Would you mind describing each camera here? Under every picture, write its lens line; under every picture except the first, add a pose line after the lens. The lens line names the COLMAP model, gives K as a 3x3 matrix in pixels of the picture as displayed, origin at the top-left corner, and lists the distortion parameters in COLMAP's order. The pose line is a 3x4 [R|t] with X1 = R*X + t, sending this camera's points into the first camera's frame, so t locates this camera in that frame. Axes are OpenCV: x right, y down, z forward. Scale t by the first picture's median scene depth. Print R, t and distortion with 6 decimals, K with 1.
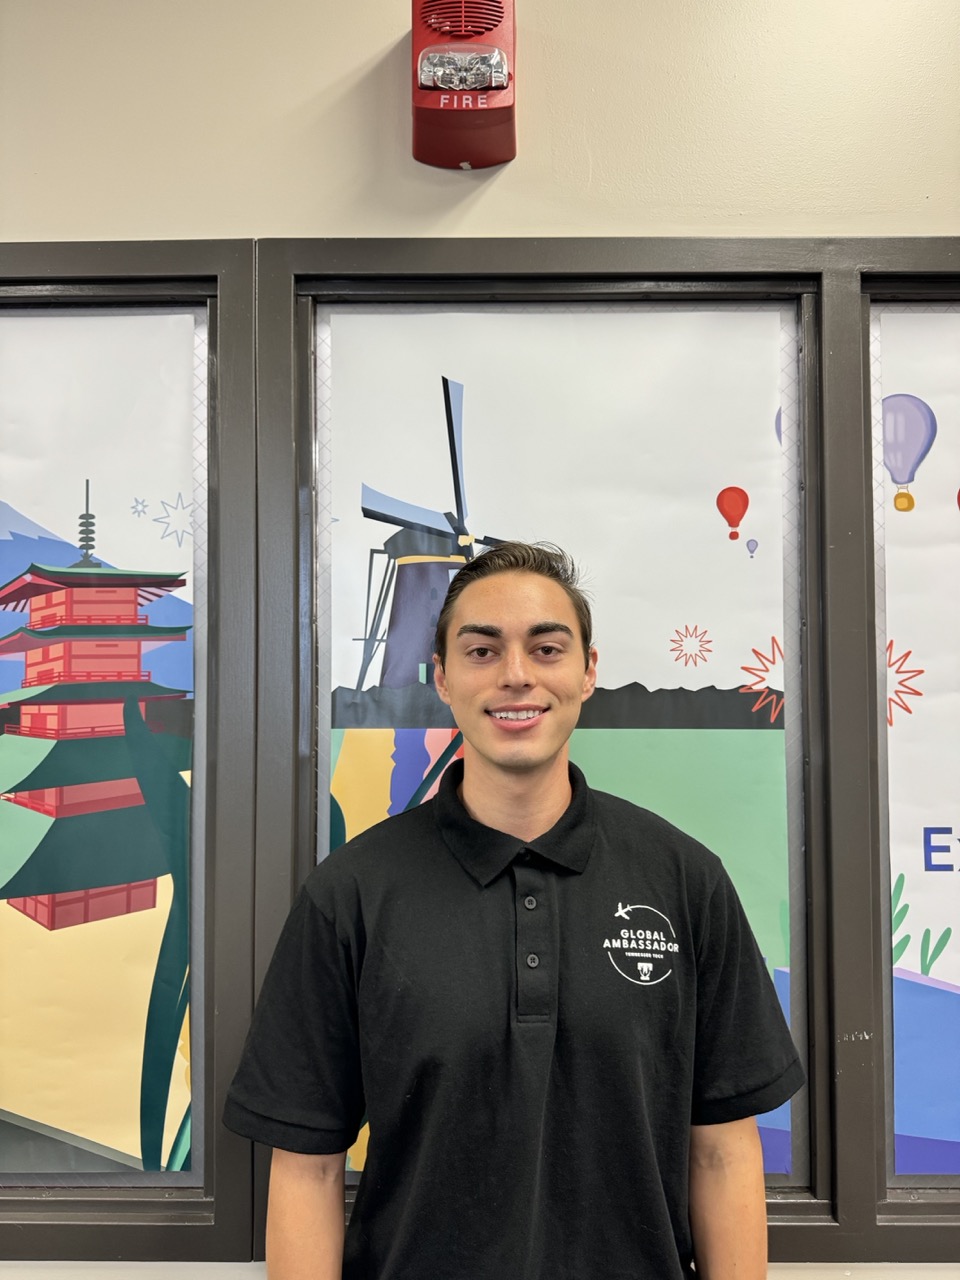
lens RADIAL K [[849.5, 0, 478.8], [0, 849.5, 628.6], [0, 0, 1]] dist [0.173990, -0.339999]
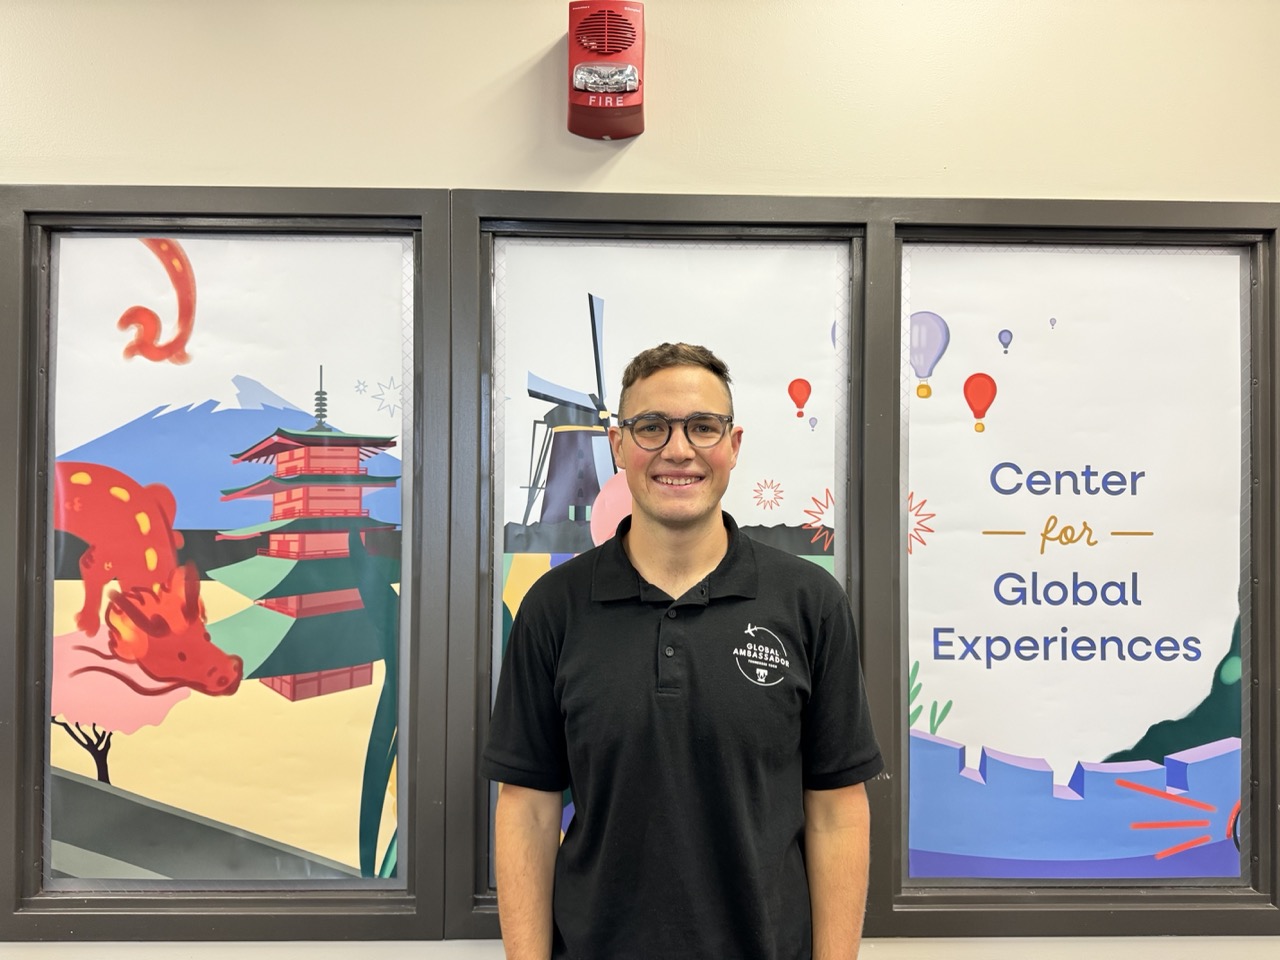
lens RADIAL K [[869.0, 0, 642.8], [0, 869.0, 484.4], [0, 0, 1]] dist [0.044548, -0.065160]
pose [[0.999366, 0.010357, 0.034056, -0.000217], [-0.010988, 0.999771, 0.018375, -0.019307], [-0.033858, -0.018738, 0.999251, -0.369654]]
